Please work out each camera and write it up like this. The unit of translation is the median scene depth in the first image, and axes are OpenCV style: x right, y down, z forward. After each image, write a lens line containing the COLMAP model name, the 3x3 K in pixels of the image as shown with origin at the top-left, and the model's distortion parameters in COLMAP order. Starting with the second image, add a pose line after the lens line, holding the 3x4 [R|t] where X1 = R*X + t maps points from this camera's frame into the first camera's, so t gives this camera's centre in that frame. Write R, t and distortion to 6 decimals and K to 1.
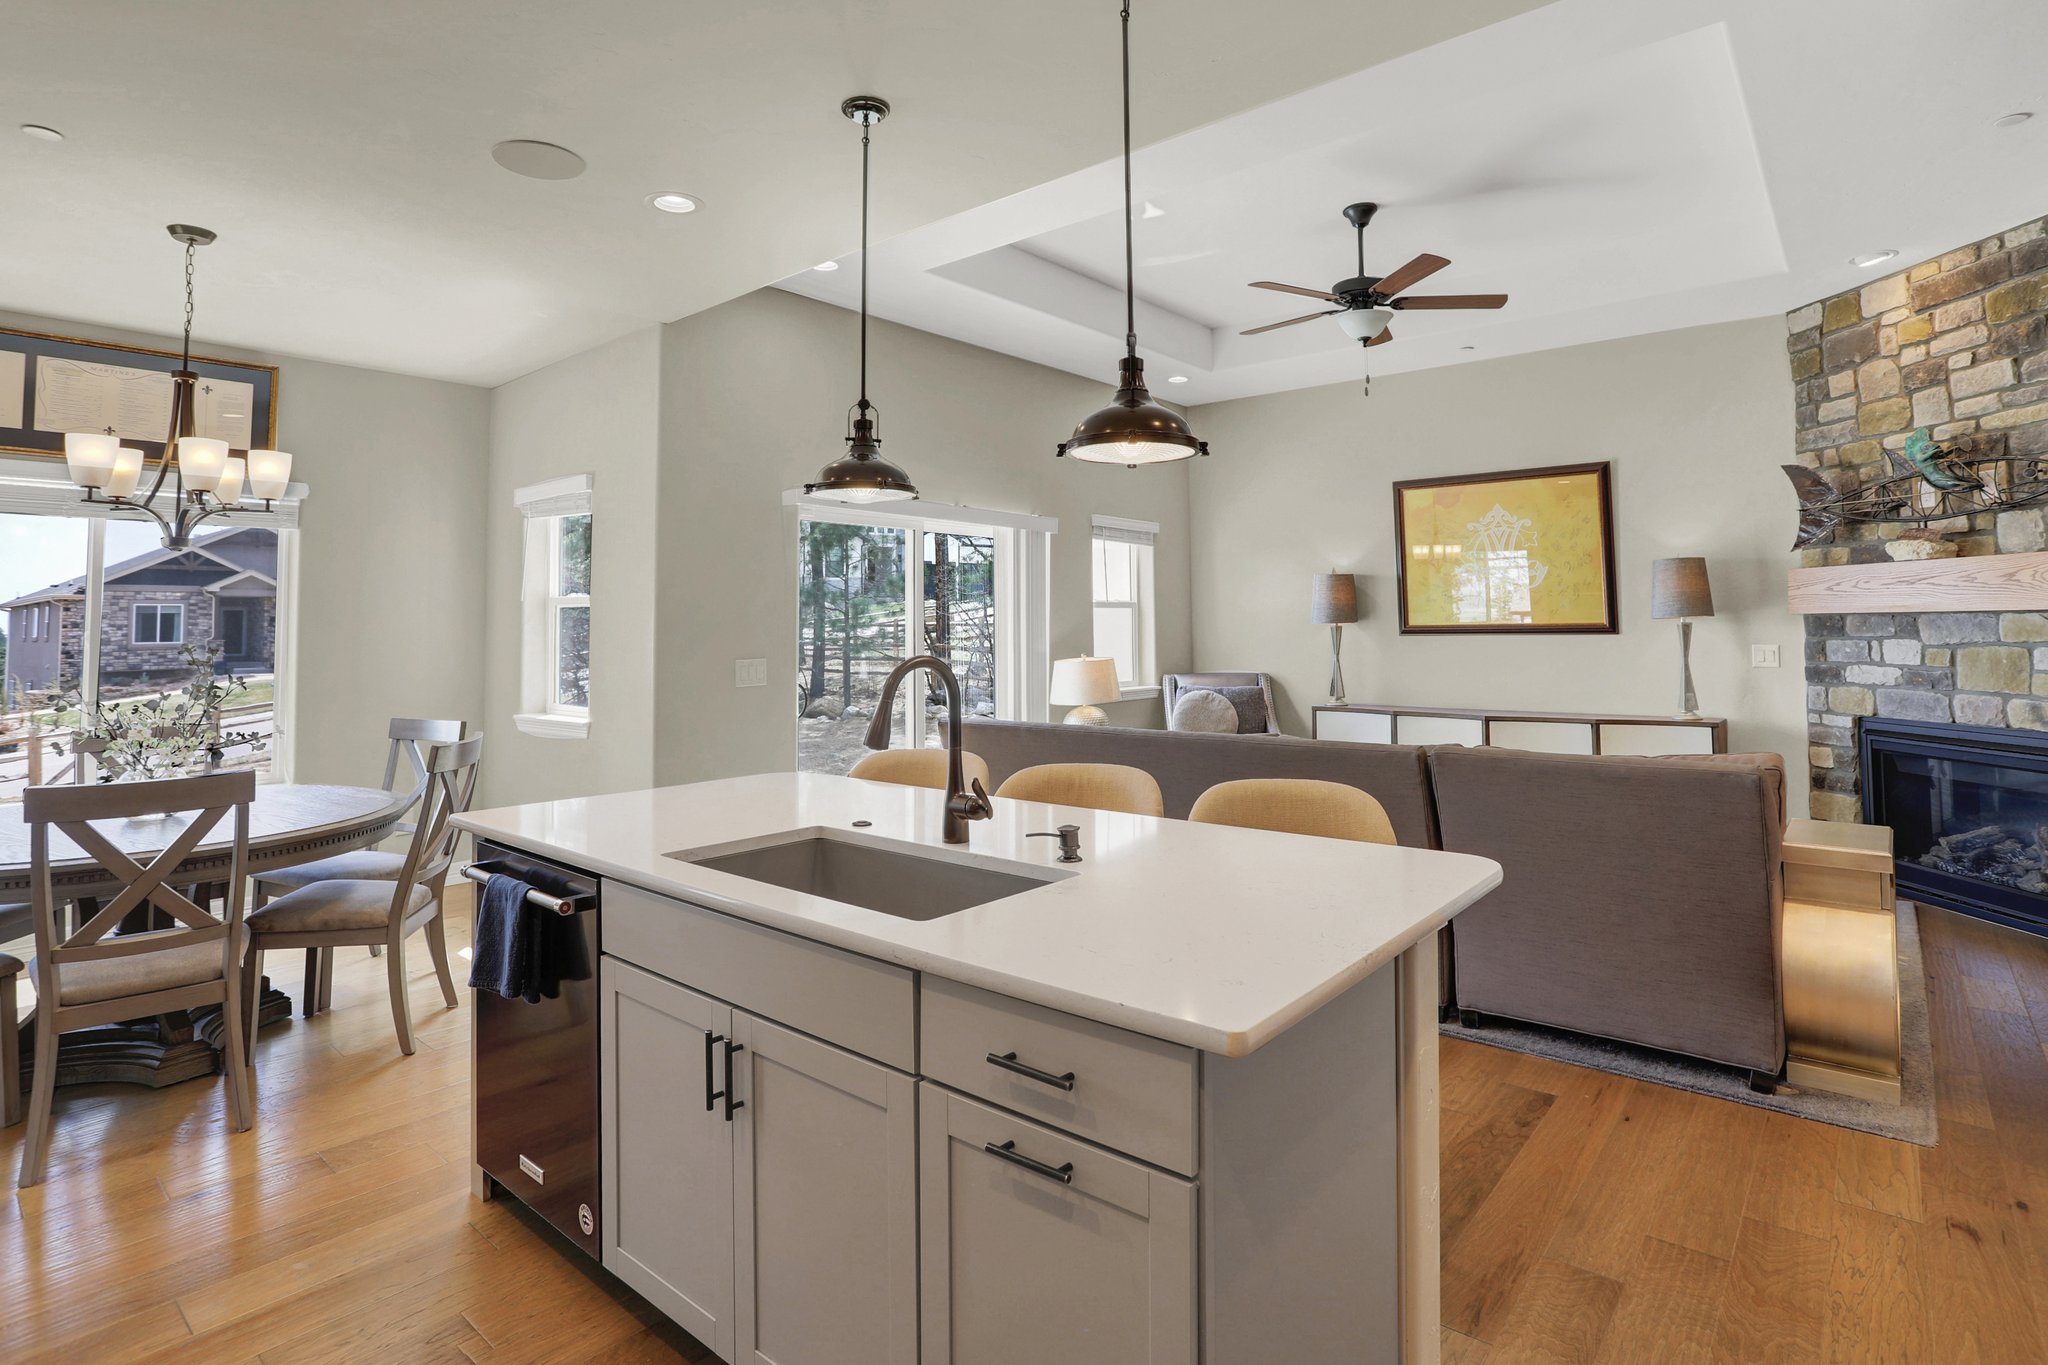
lens RADIAL K [[1025.4, 0, 1061.7], [0, 1025.4, 573.1], [0, 0, 1]] dist [-0.012738, 0.000529]
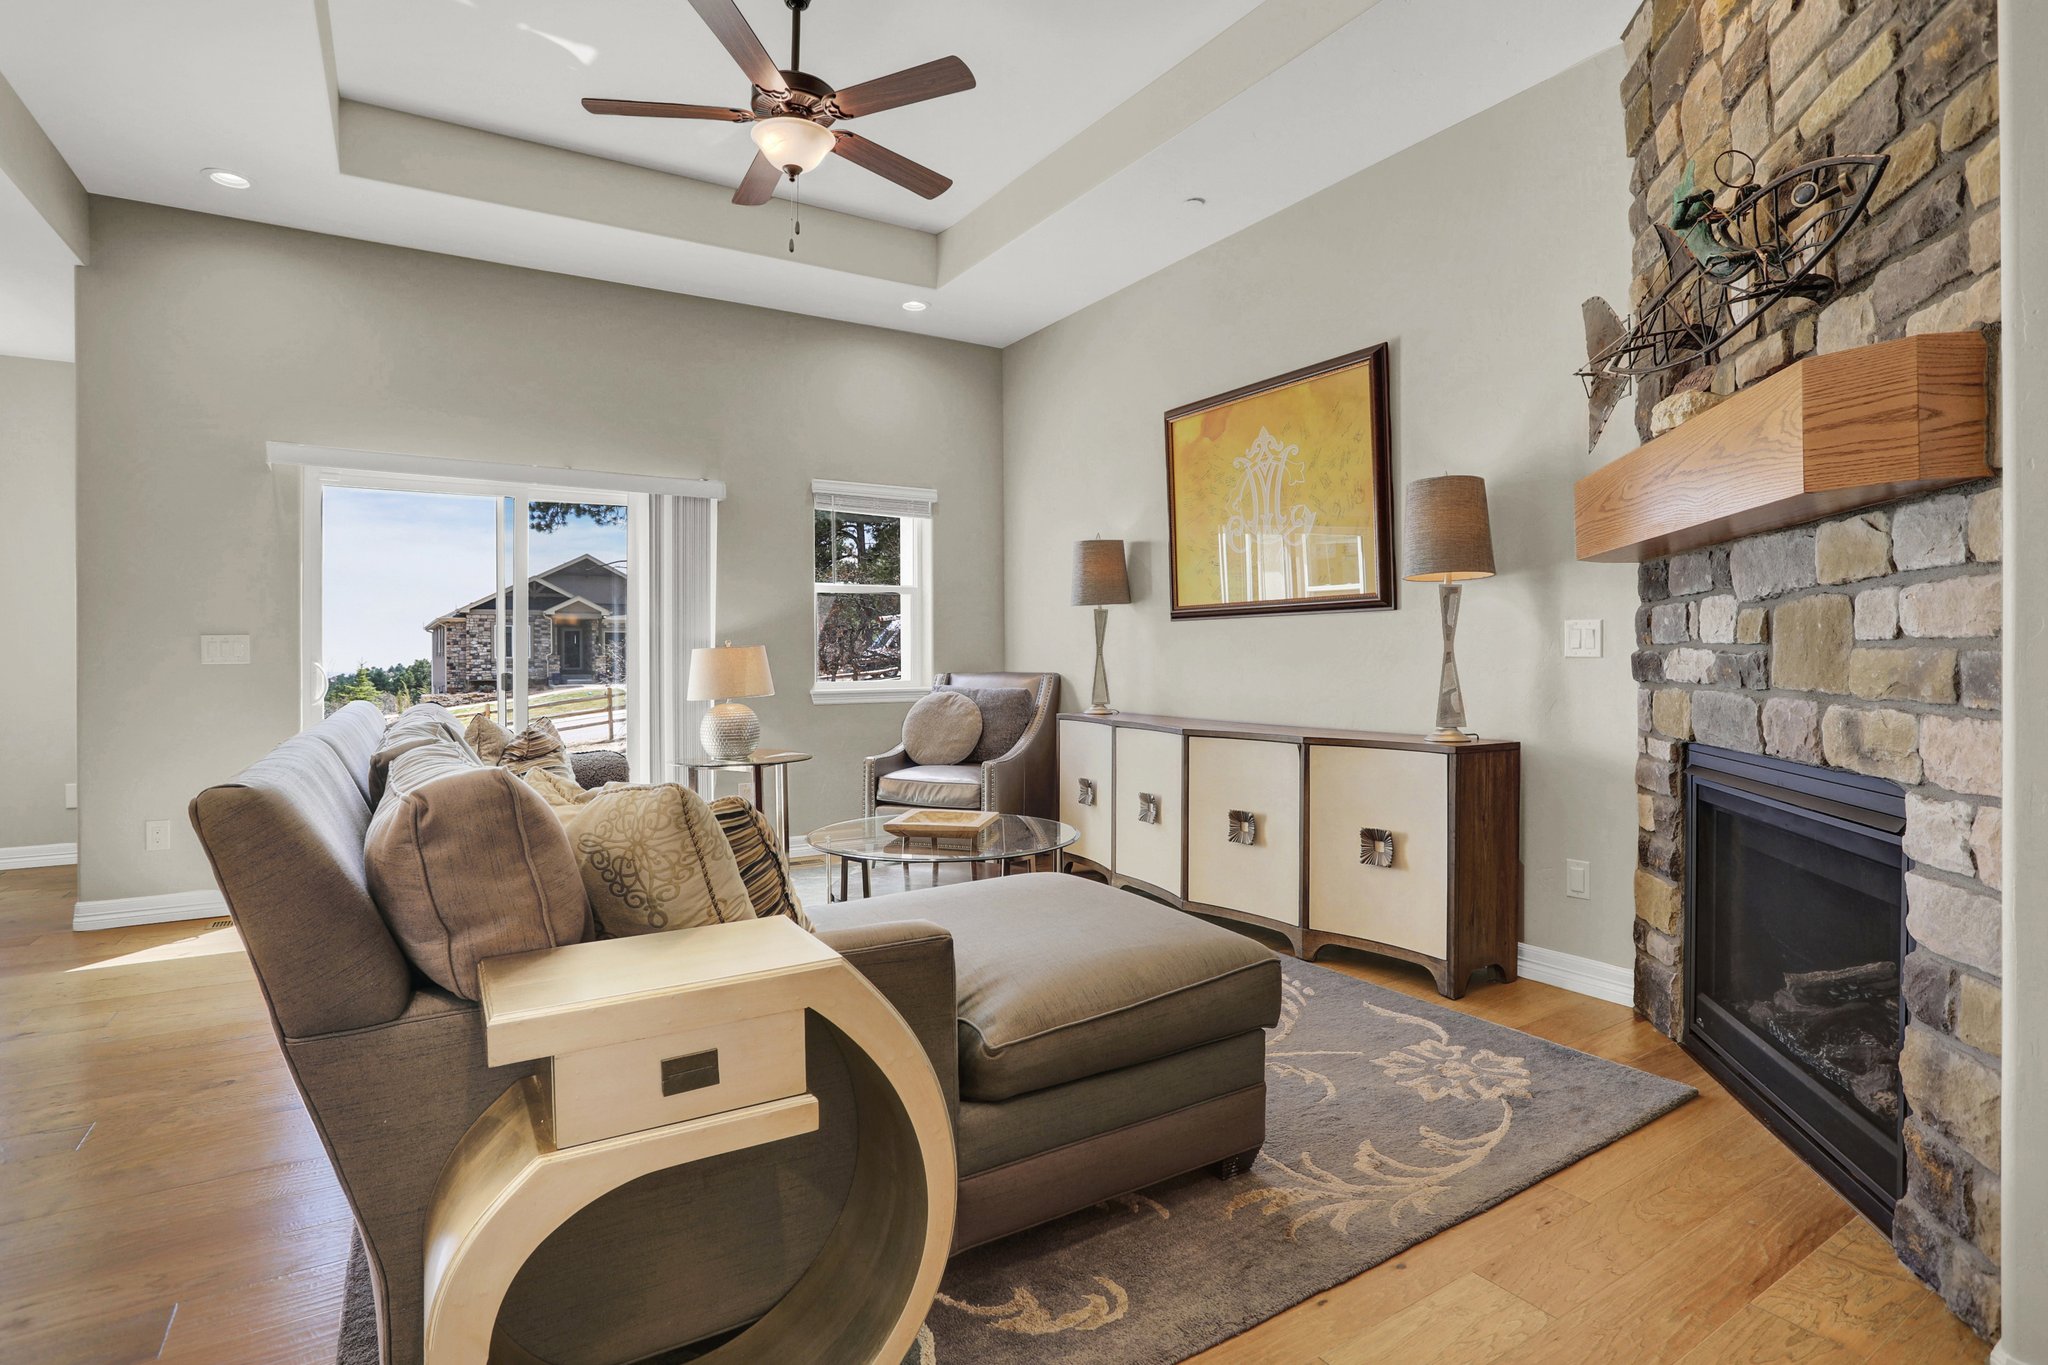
lens RADIAL K [[1001.9, 0, 1023.0], [0, 1001.9, 658.3], [0, 0, 1]] dist [-0.024651, 0.000061]
pose [[0.941070, 0.006859, -0.338142, 0.657770], [0.012811, 0.998354, 0.055905, 0.064146], [0.337969, -0.056943, 0.939433, 0.395139]]
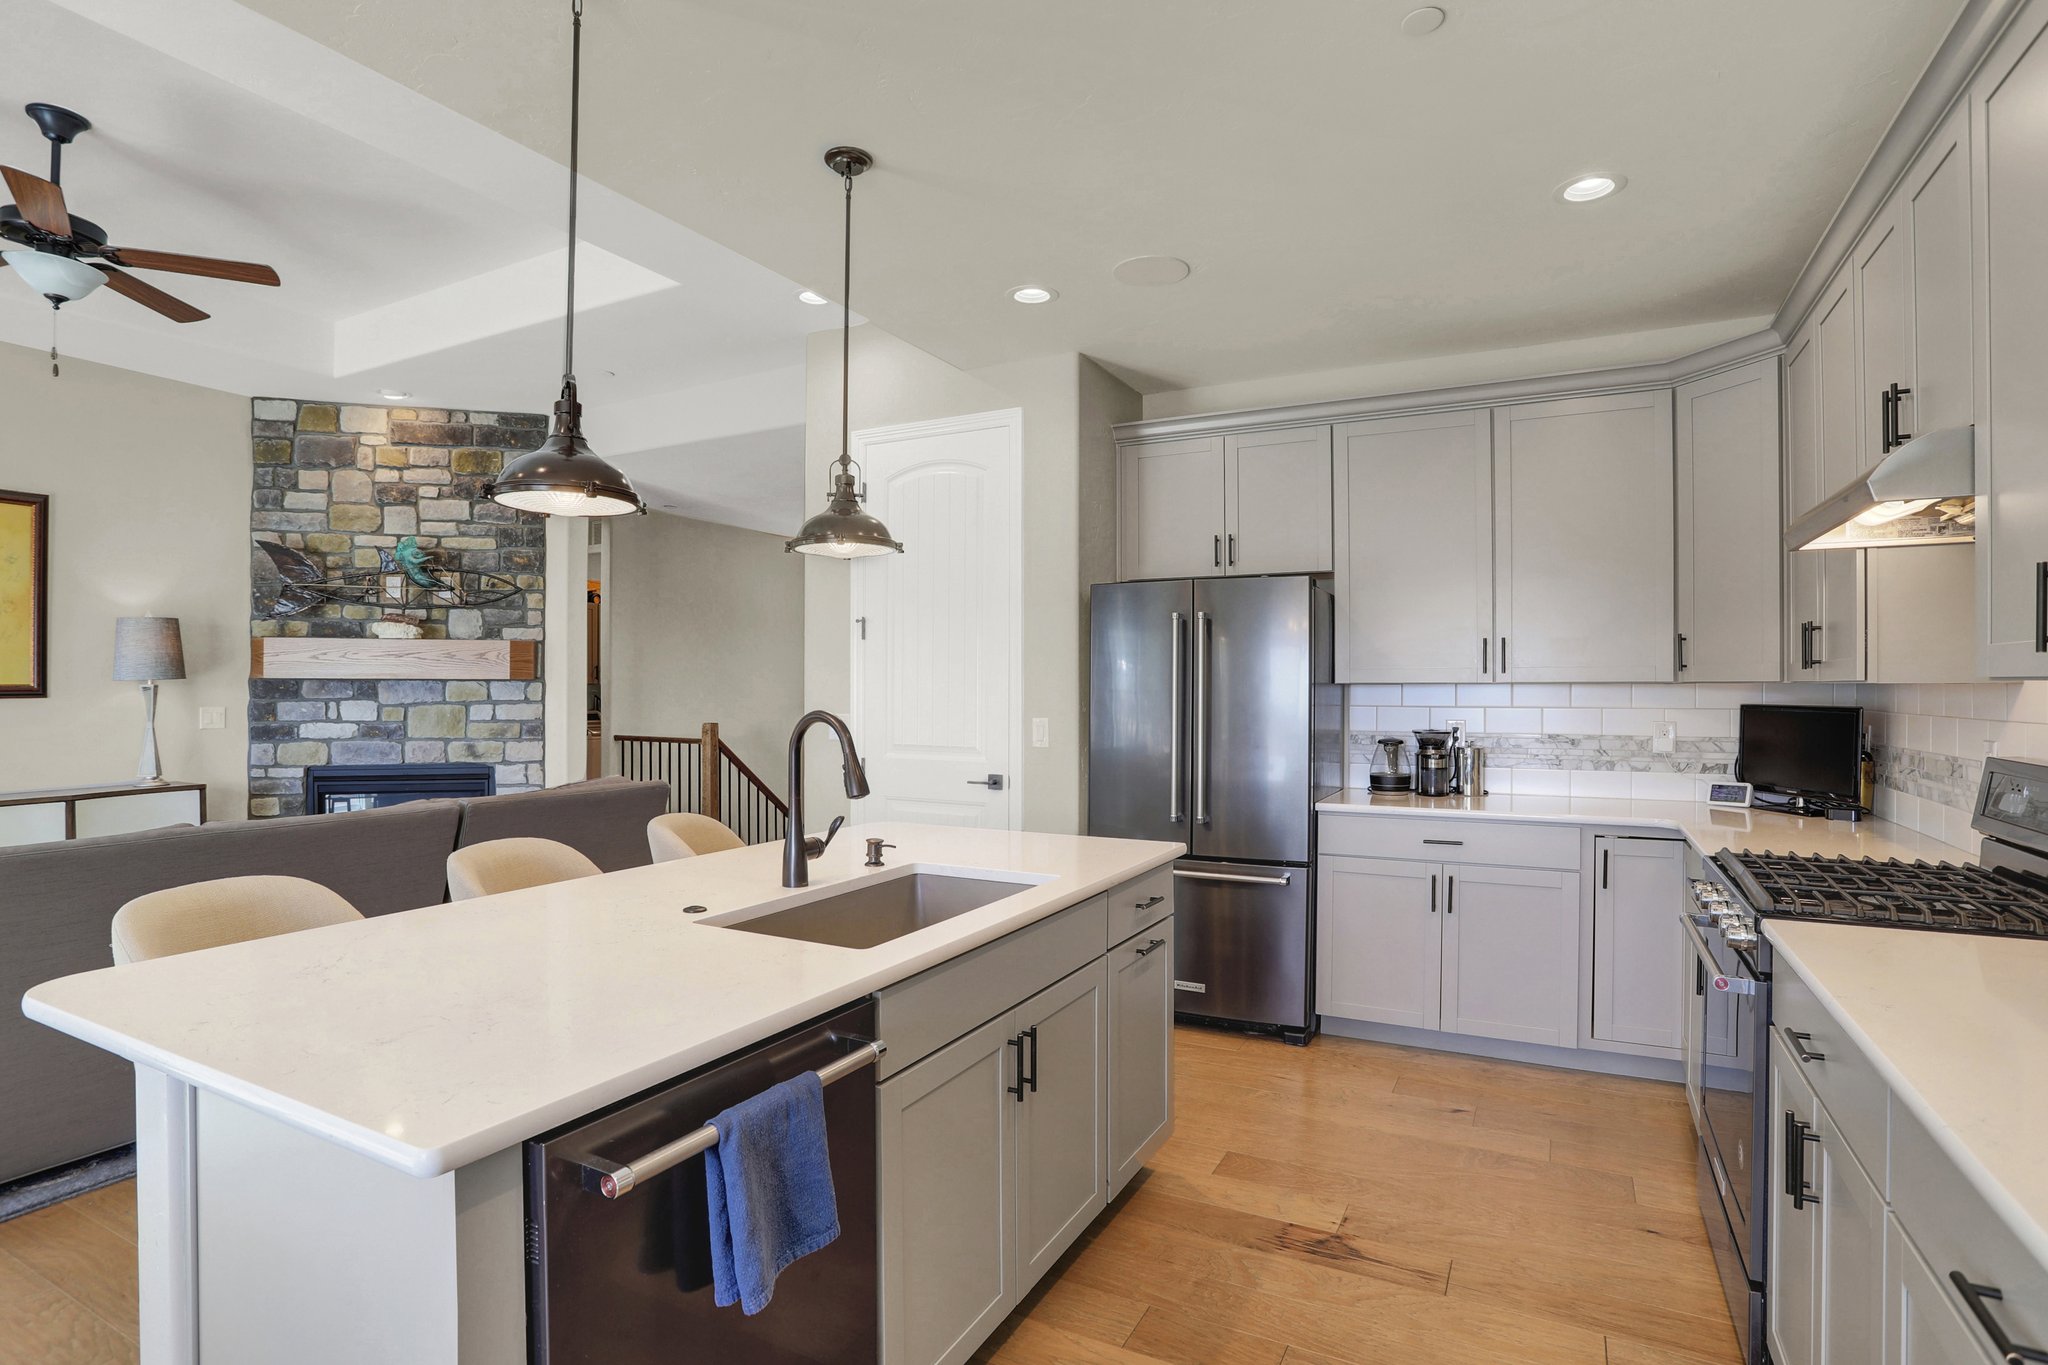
lens RADIAL K [[1012.1, 0, 1024.0], [0, 1012.1, 682.5], [0, 0, 1]] dist [-0.062484, 0.029213]
pose [[-0.177975, 0.010318, 0.983981, -0.500785], [-0.052568, 0.998417, -0.019978, 0.024593], [-0.982630, -0.055282, -0.177151, 0.416938]]
